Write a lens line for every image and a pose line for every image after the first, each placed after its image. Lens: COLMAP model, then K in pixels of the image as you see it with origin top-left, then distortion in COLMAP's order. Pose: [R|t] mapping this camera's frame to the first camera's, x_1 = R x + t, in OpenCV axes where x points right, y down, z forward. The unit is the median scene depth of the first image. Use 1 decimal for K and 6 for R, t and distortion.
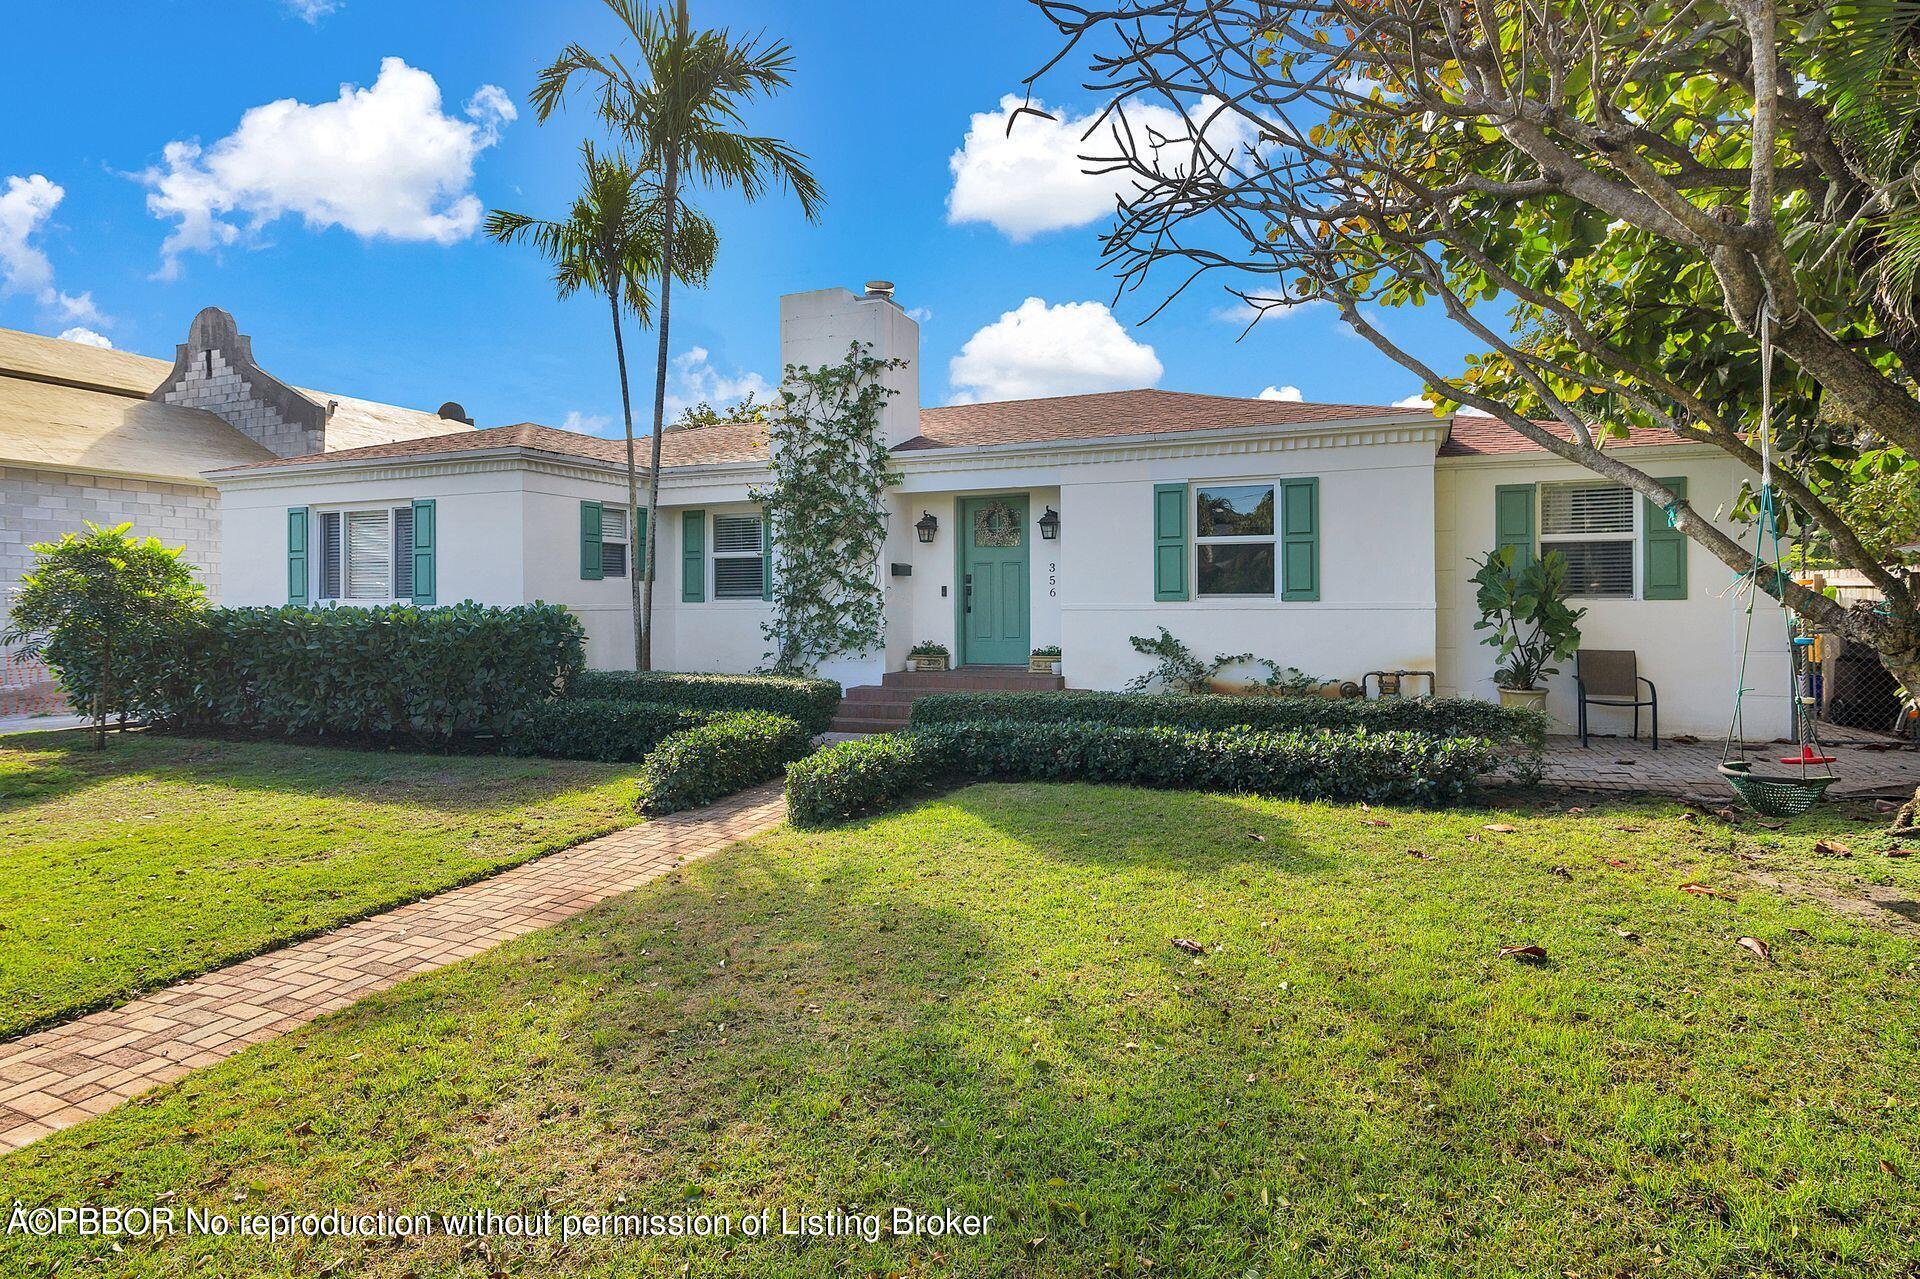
lens RADIAL K [[930.6, 0, 960.7], [0, 930.6, 623.7], [0, 0, 1]] dist [0.001203, -0.000662]
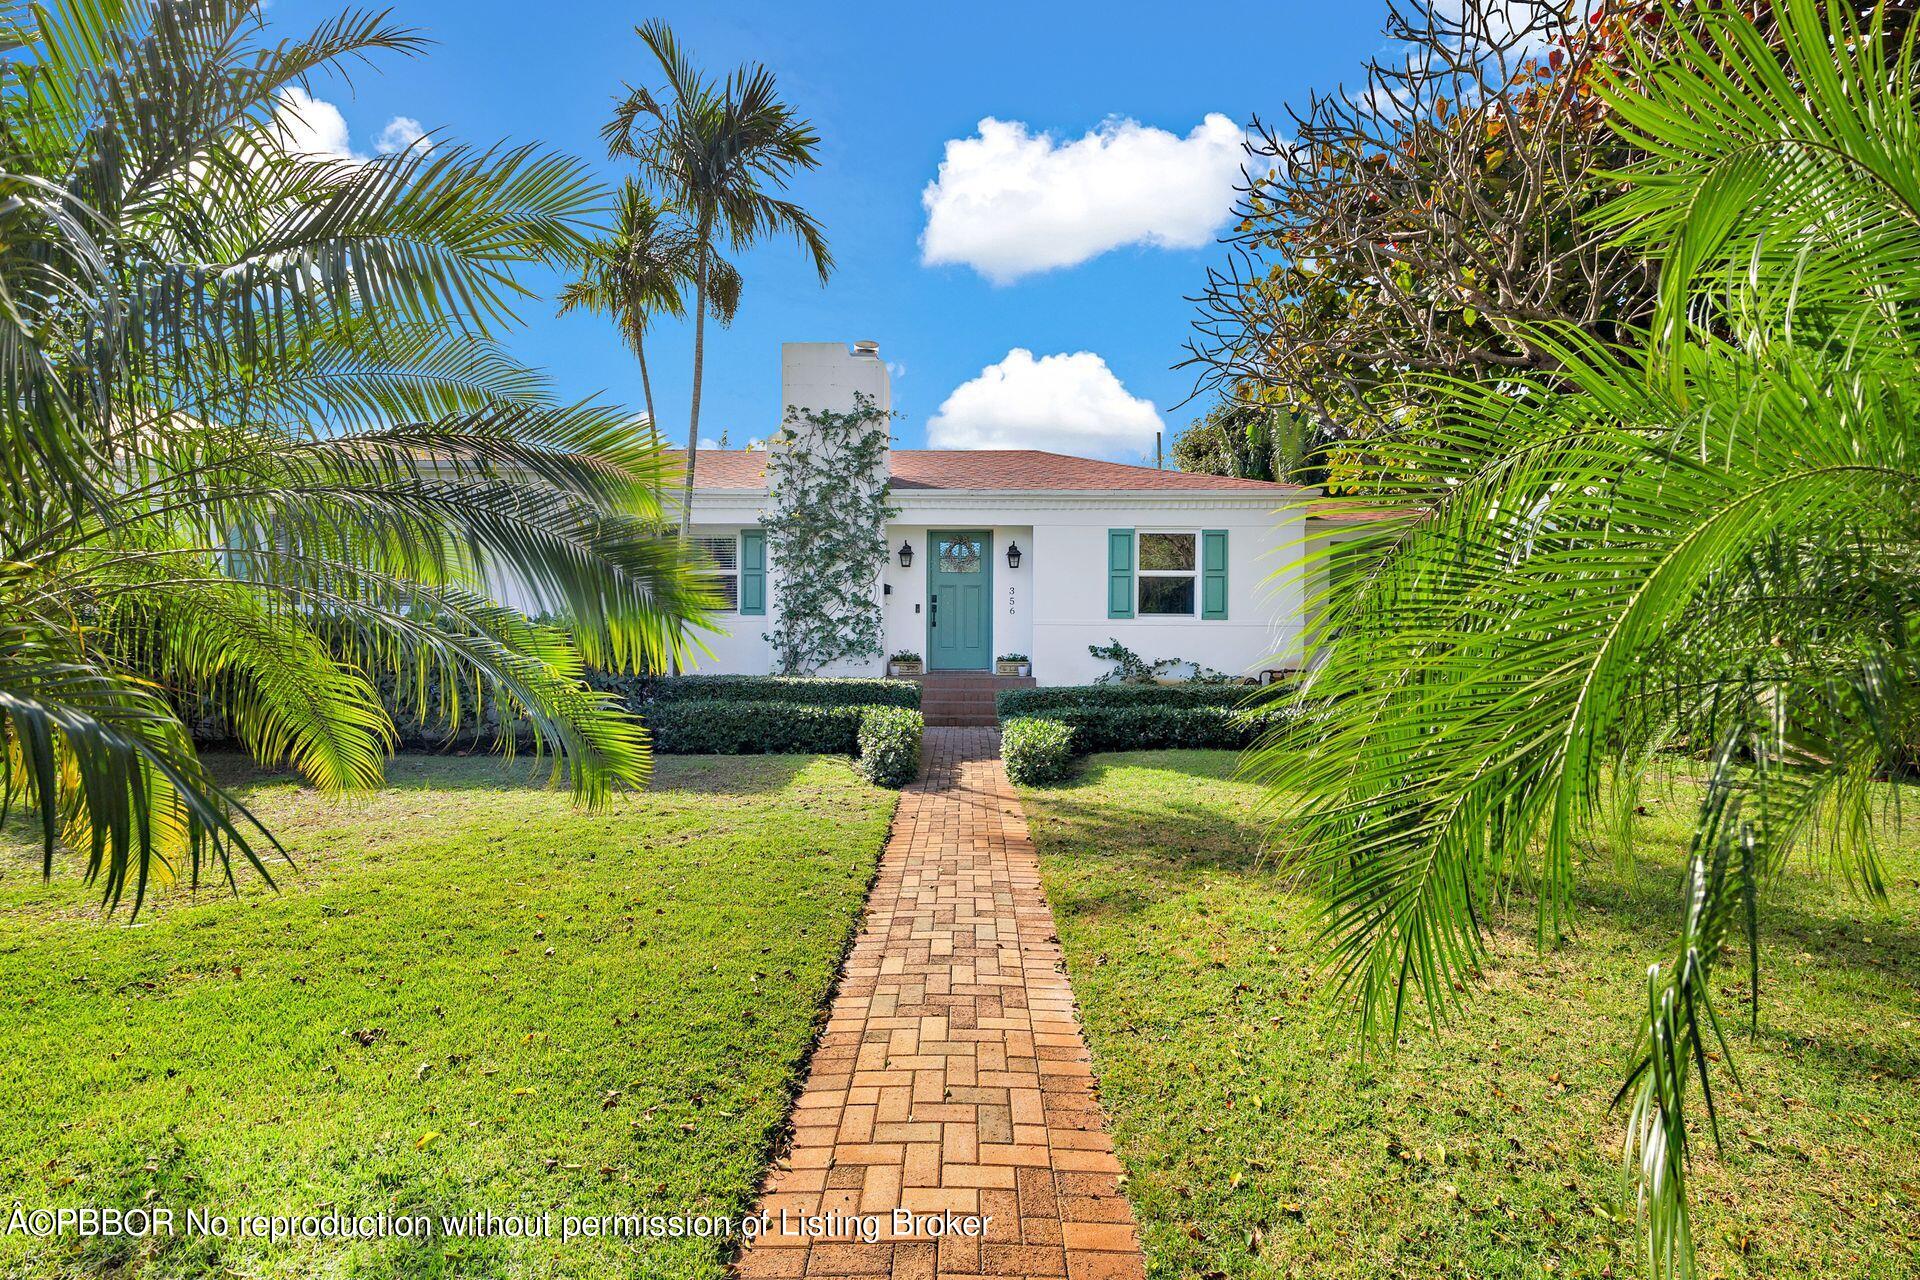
lens RADIAL K [[828.7, 0, 943.1], [0, 828.7, 651.8], [0, 0, 1]] dist [-0.000672, -0.000080]
pose [[0.940466, -0.000005, 0.339889, -0.364707], [-0.002839, 0.999965, 0.007870, 0.012943], [-0.339877, -0.008366, 0.940433, -0.012243]]
